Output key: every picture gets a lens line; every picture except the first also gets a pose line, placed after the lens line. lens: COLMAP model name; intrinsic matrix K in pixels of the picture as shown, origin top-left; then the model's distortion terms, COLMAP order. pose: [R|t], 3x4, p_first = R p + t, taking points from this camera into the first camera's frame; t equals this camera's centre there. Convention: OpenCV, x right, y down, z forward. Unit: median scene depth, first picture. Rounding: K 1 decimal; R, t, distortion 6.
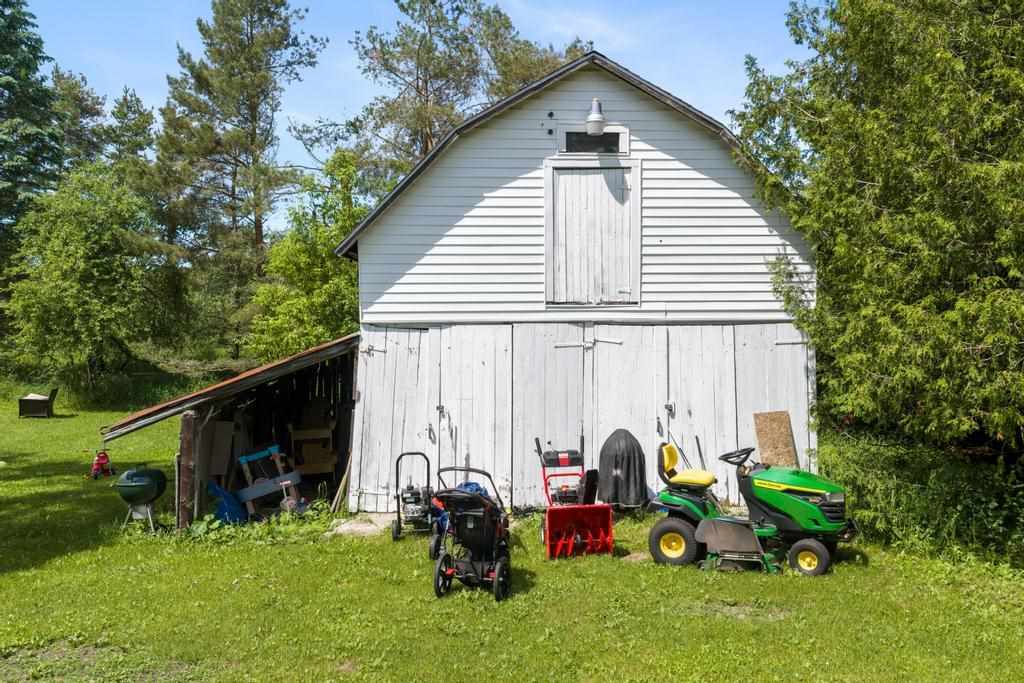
lens RADIAL K [[835.0, 0, 512.0], [0, 835.0, 341.5], [0, 0, 1]] dist [0.007907, -0.018486]
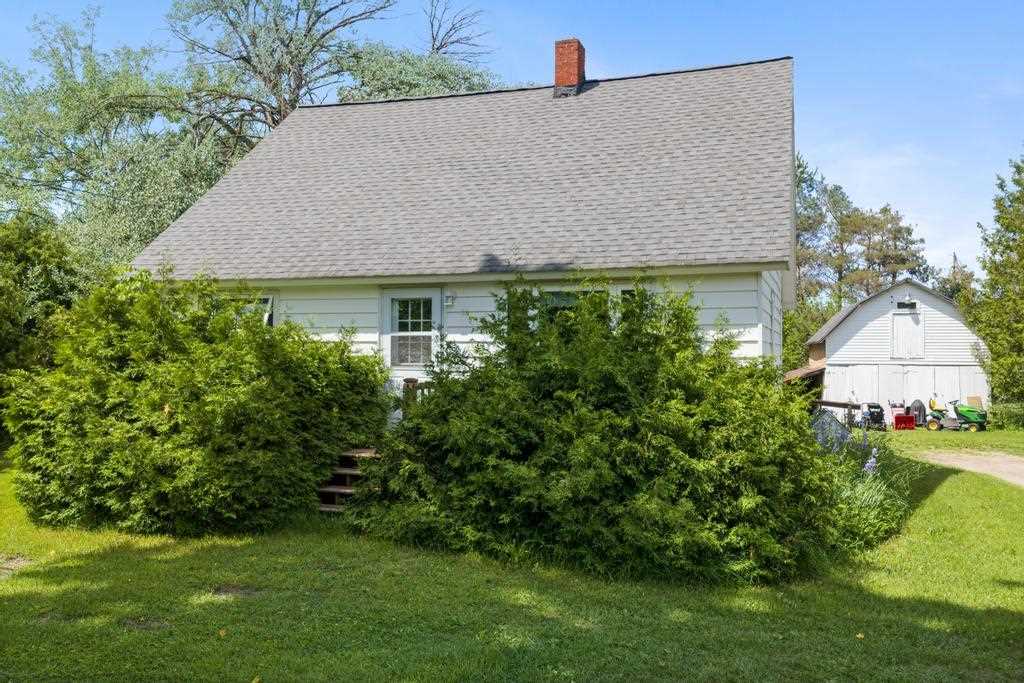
lens RADIAL K [[835.0, 0, 512.0], [0, 835.0, 341.5], [0, 0, 1]] dist [0.007907, -0.018486]
pose [[0.949993, 0.005939, -0.312214, -0.325054], [-0.025031, 0.998050, -0.057179, 0.104744], [0.311266, 0.062135, 0.948289, -2.374829]]
